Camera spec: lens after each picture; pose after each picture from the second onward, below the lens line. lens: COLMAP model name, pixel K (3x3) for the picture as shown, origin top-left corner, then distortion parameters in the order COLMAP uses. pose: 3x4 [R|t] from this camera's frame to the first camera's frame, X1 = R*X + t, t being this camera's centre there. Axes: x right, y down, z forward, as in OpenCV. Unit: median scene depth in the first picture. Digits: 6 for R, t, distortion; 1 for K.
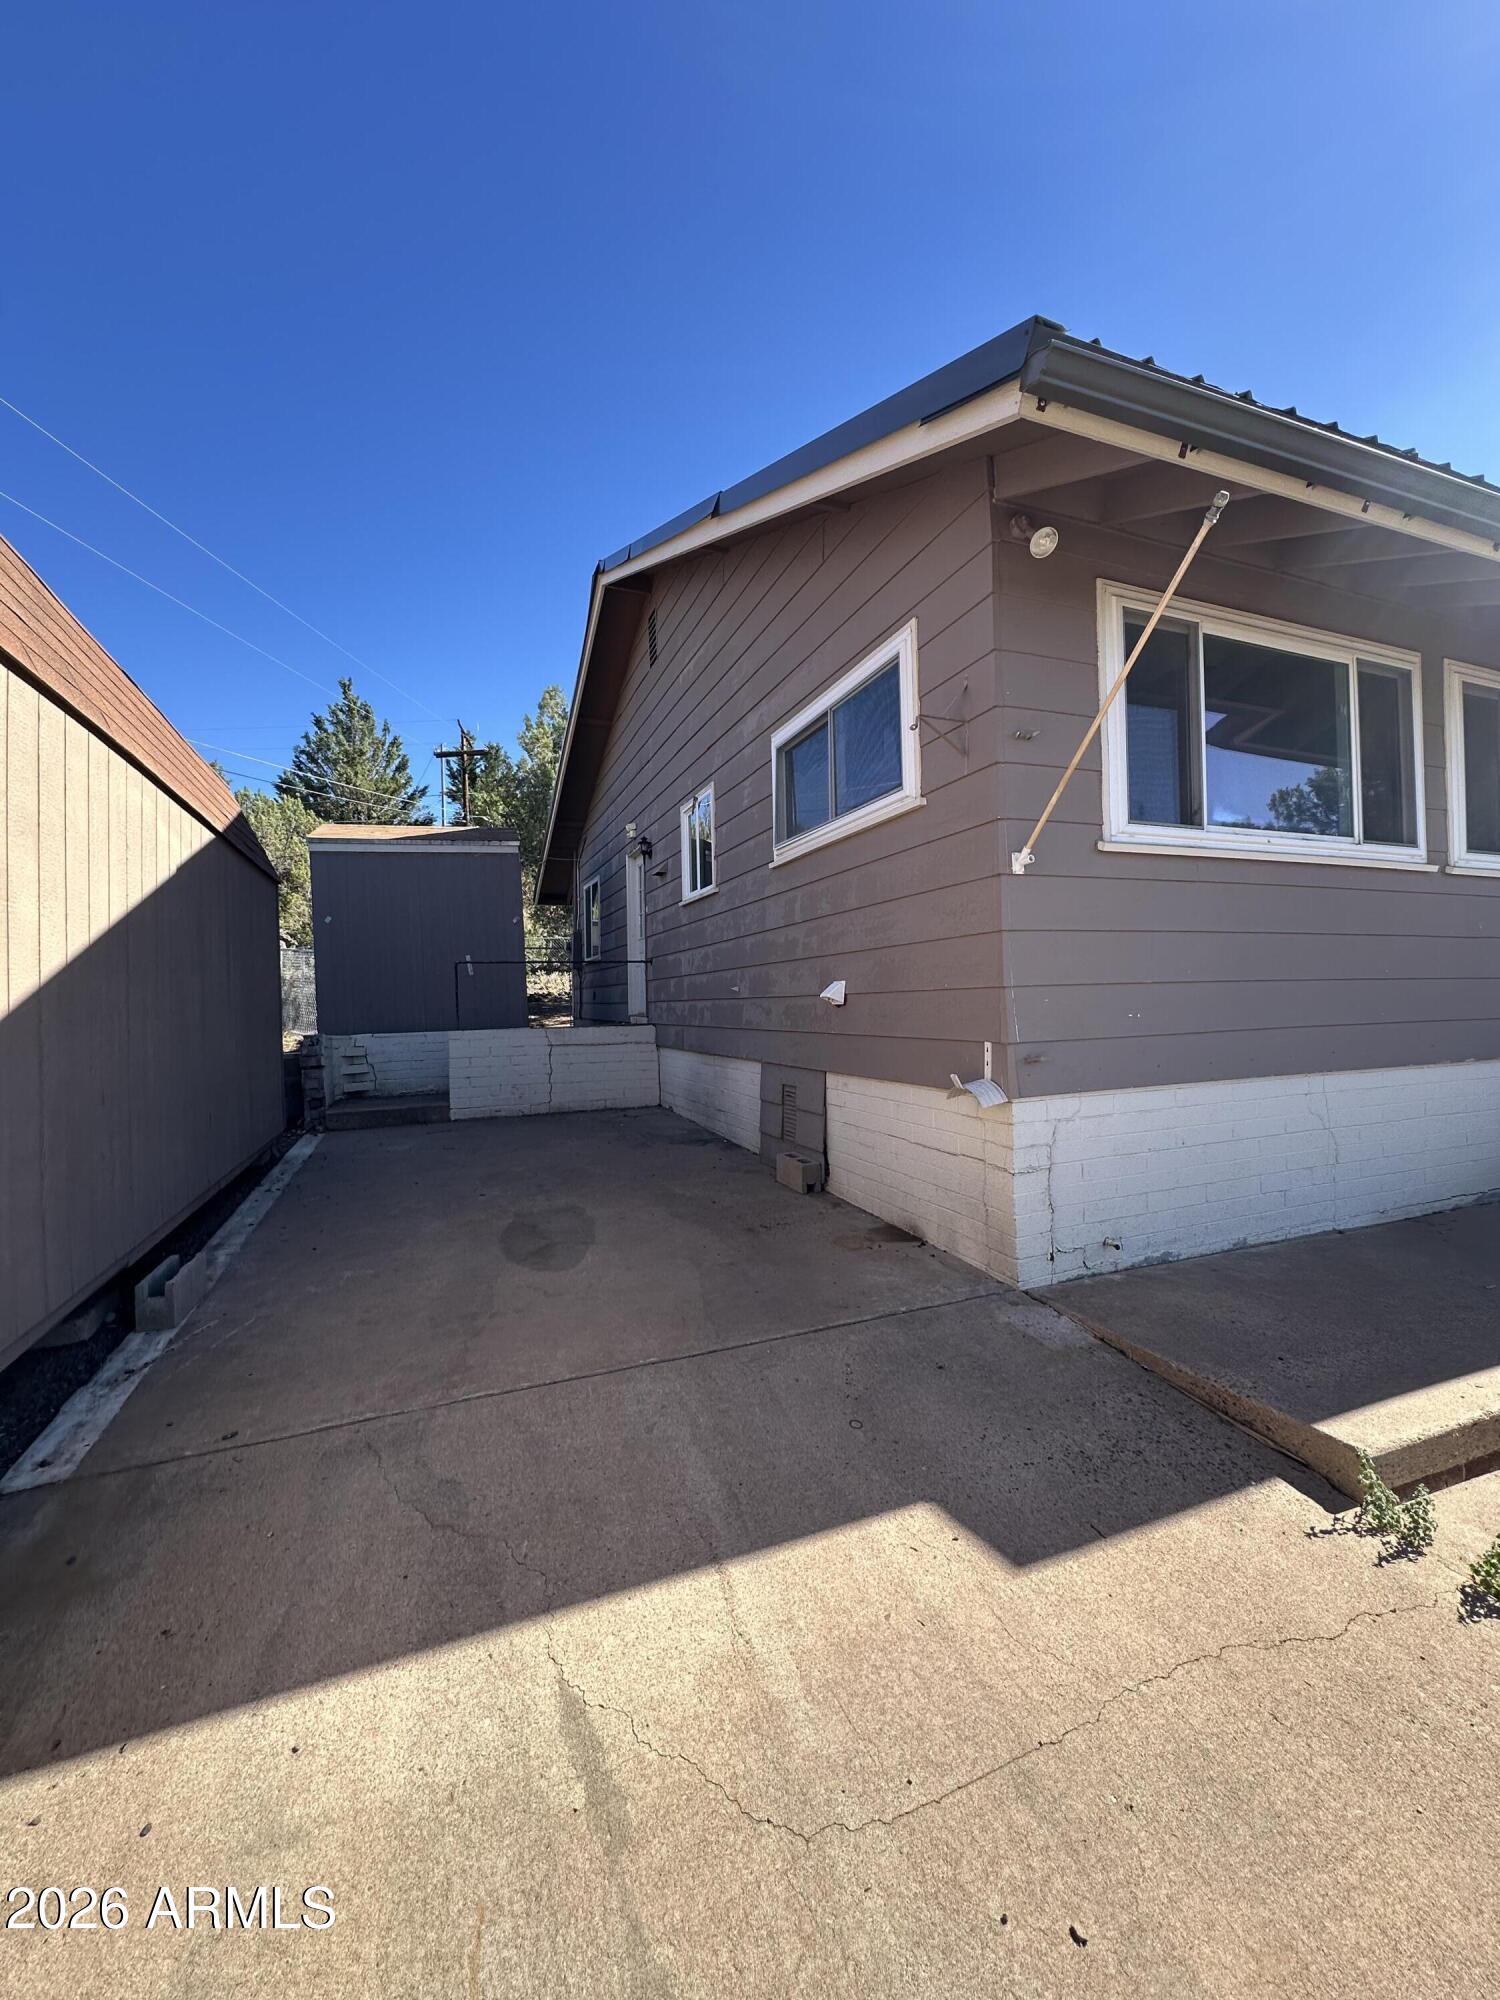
lens RADIAL K [[797.9, 0, 747.7], [0, 797.9, 996.0], [0, 0, 1]] dist [-0.004454, 0.000882]
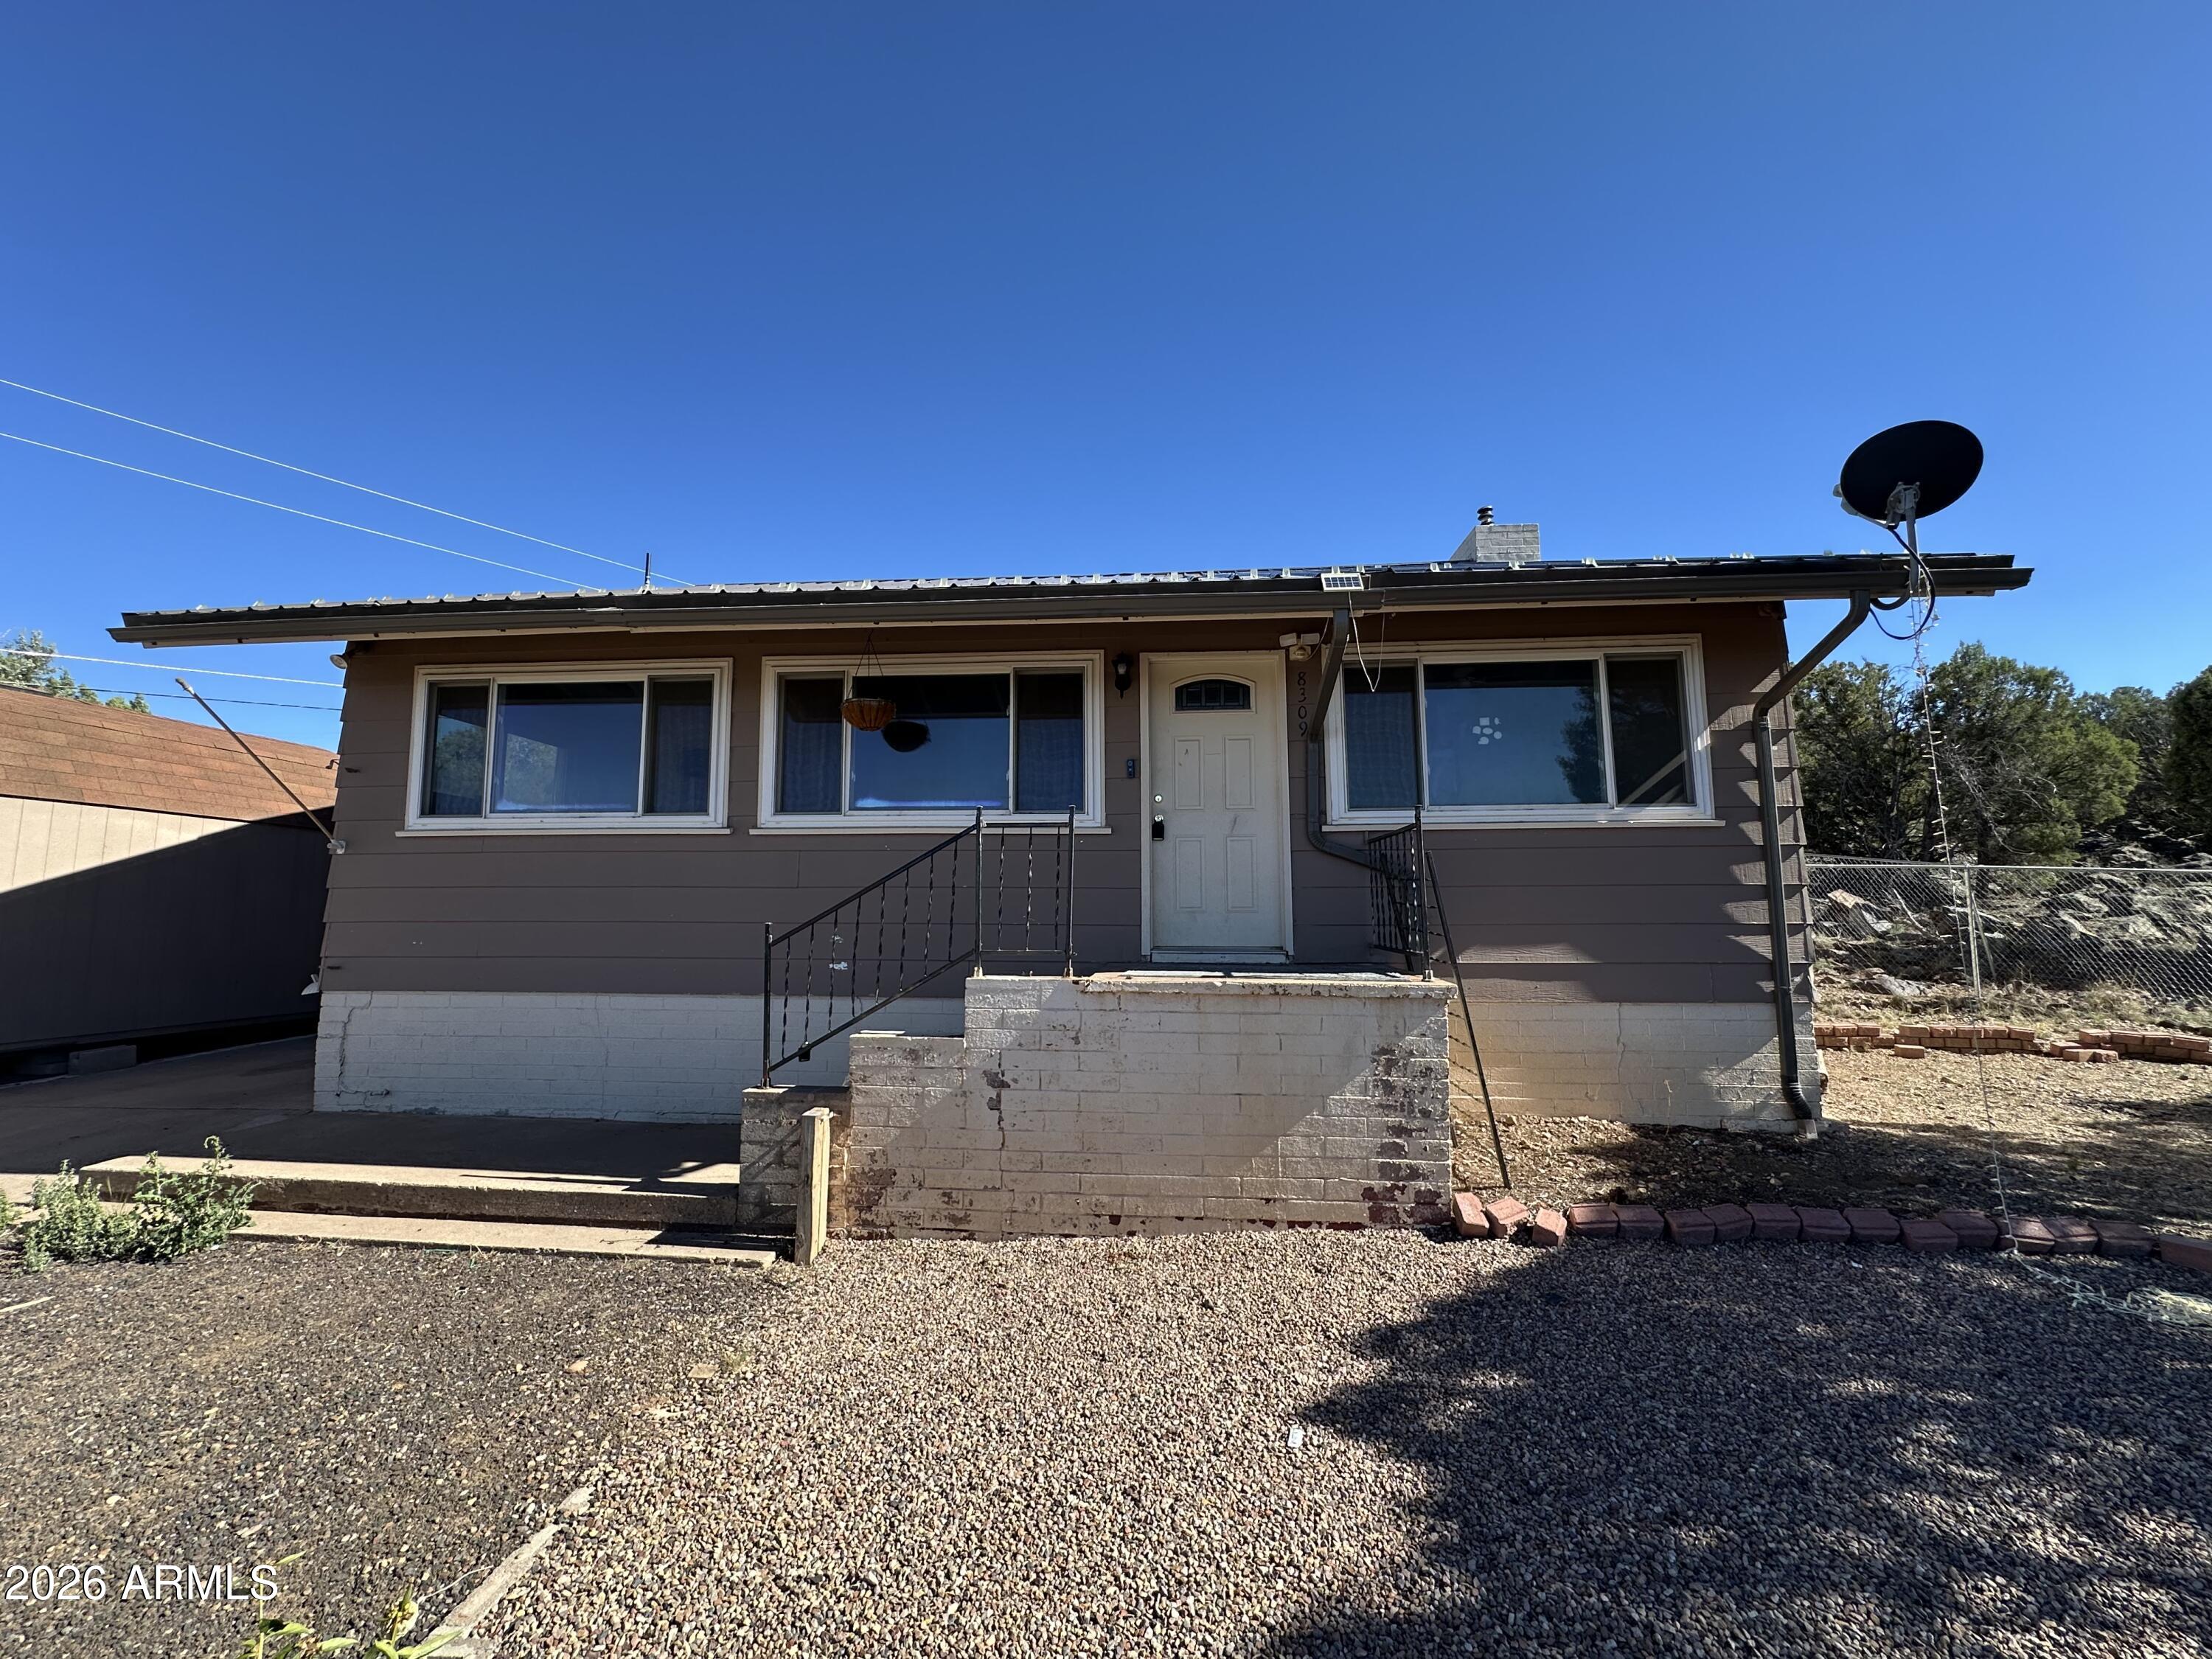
lens RADIAL K [[882.5, 0, 1099.9], [0, 882.5, 830.5], [0, 0, 1]] dist [-0.004454, 0.000882]
pose [[0.896523, -0.020014, -0.442545, 1.666480], [-0.019619, 0.996205, -0.084798, -0.050005], [0.442563, 0.084706, 0.892728, 0.042446]]
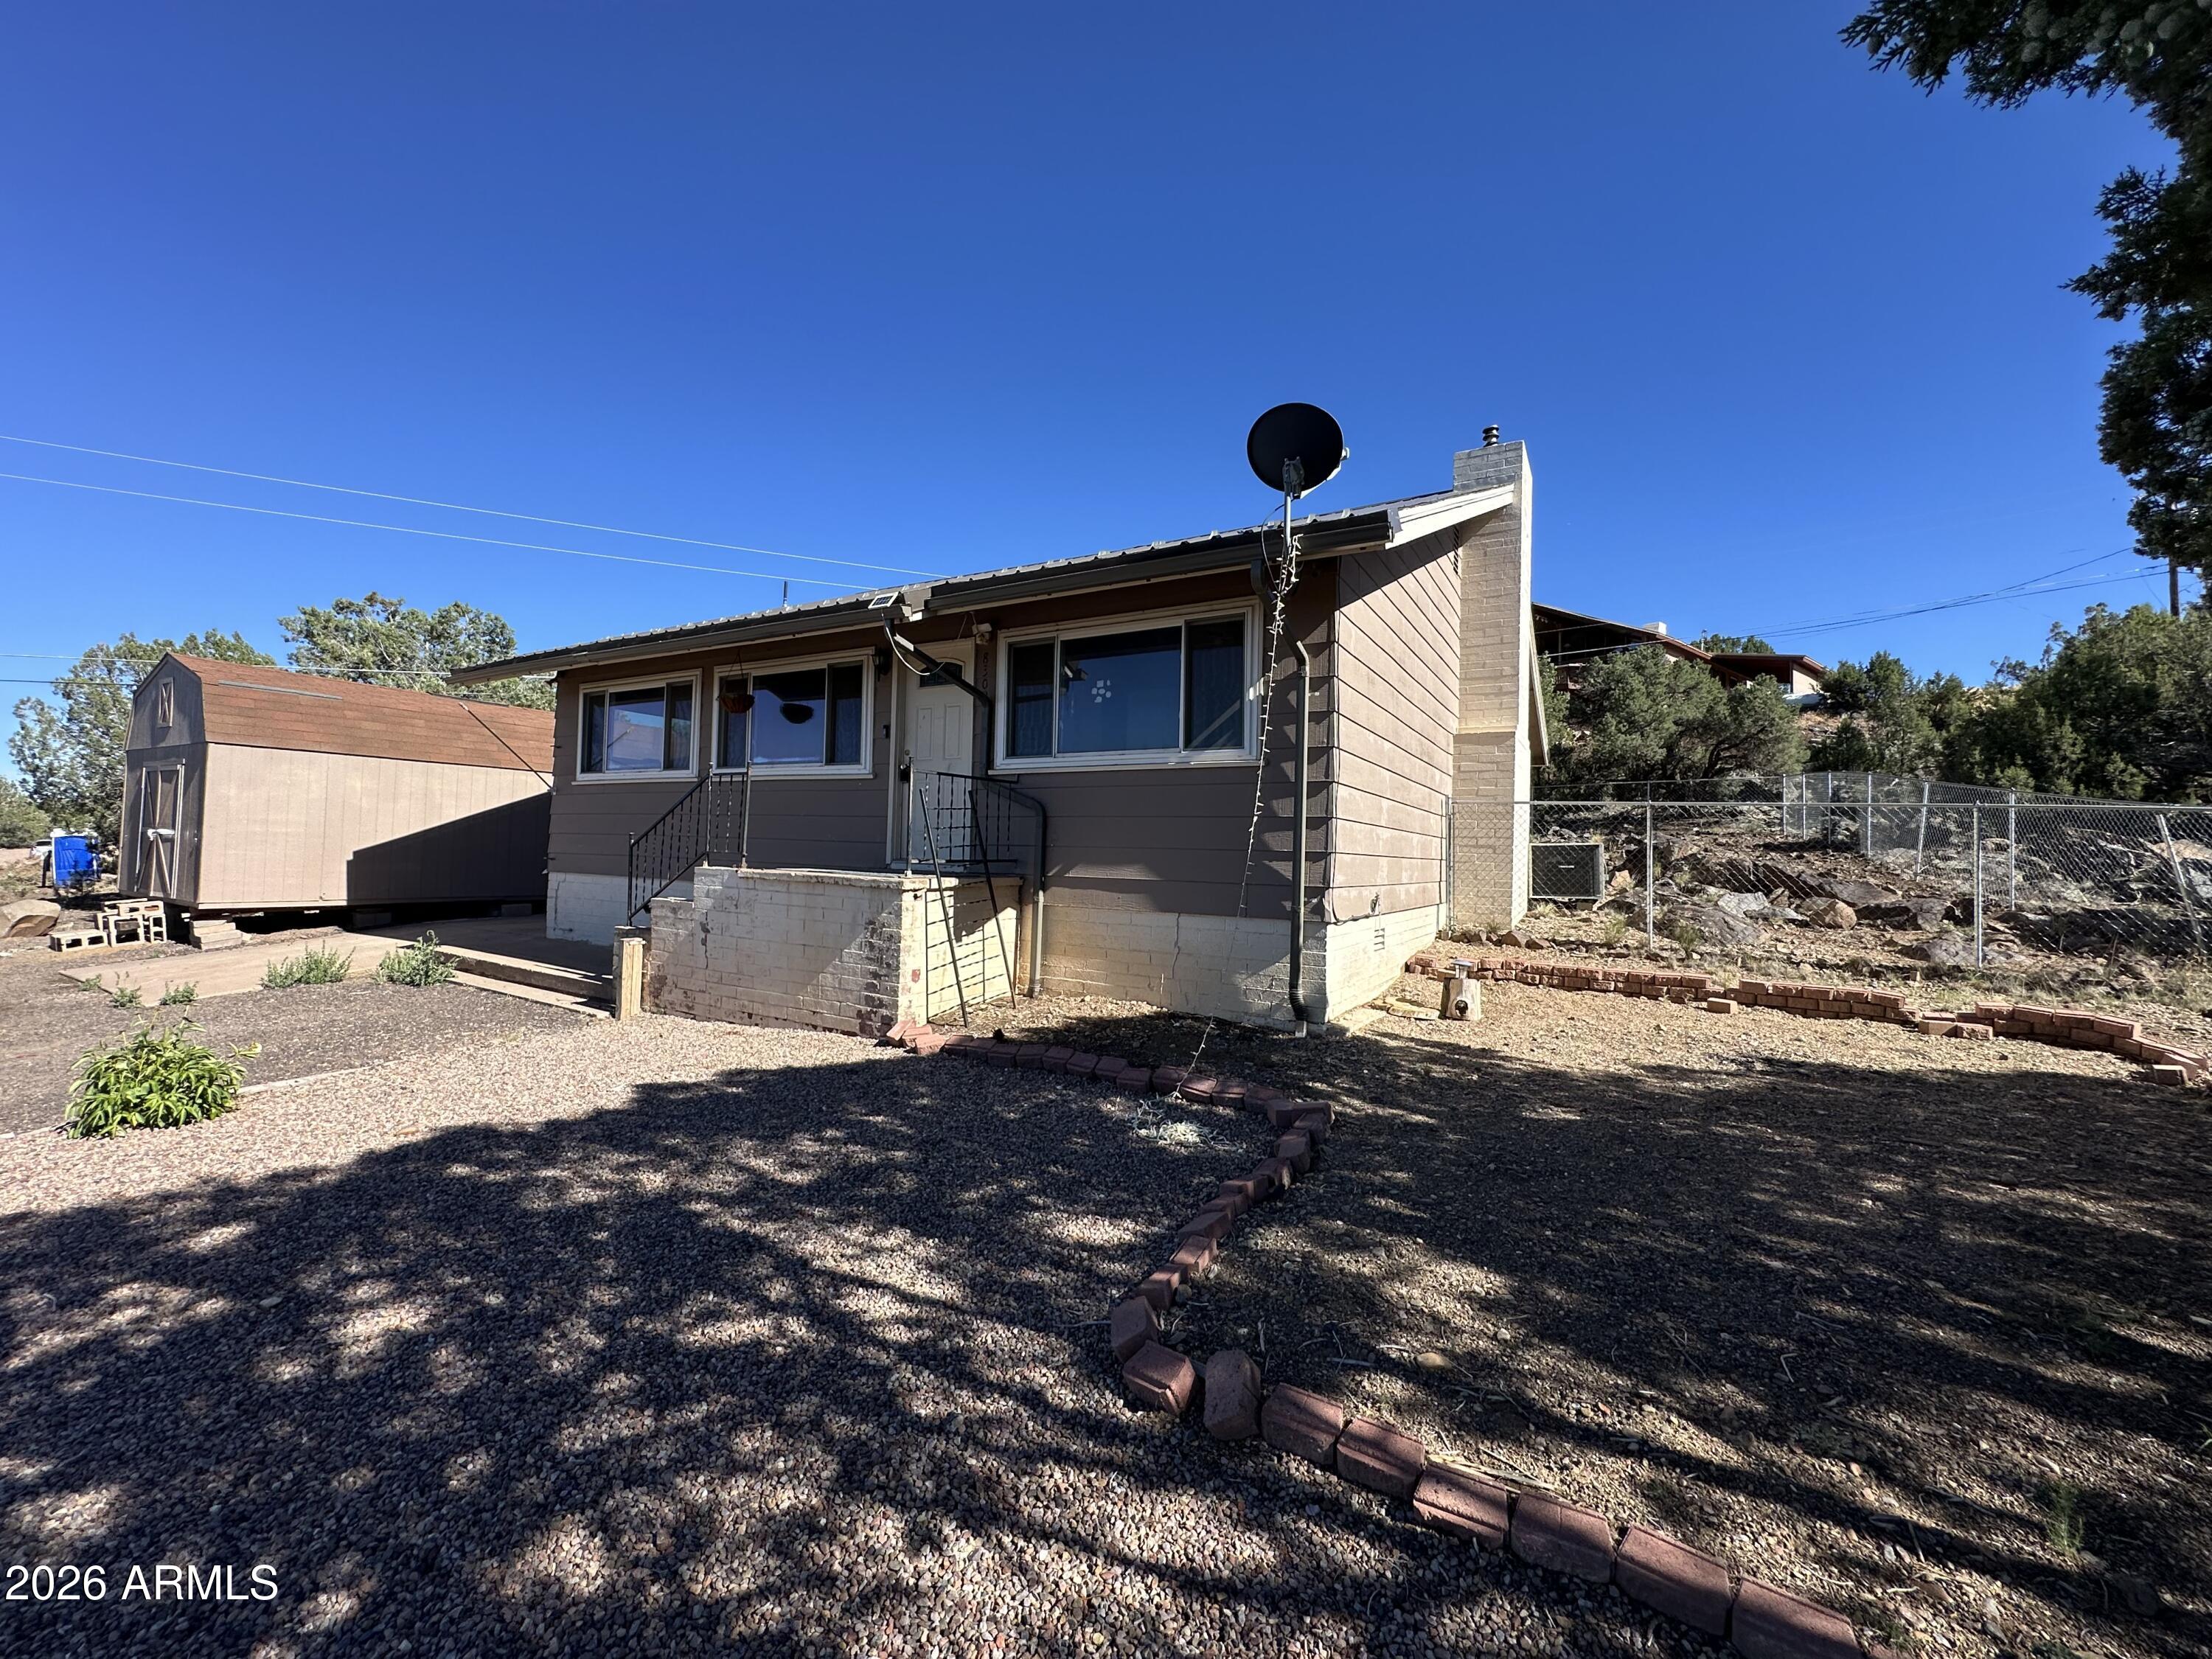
lens RADIAL K [[882.5, 0, 1099.9], [0, 882.5, 830.5], [0, 0, 1]] dist [-0.004454, 0.000882]
pose [[0.615456, 0.019986, -0.787918, 2.669435], [-0.040485, 0.999160, -0.006280, -0.053641], [0.787131, 0.035764, 0.615748, 0.389313]]
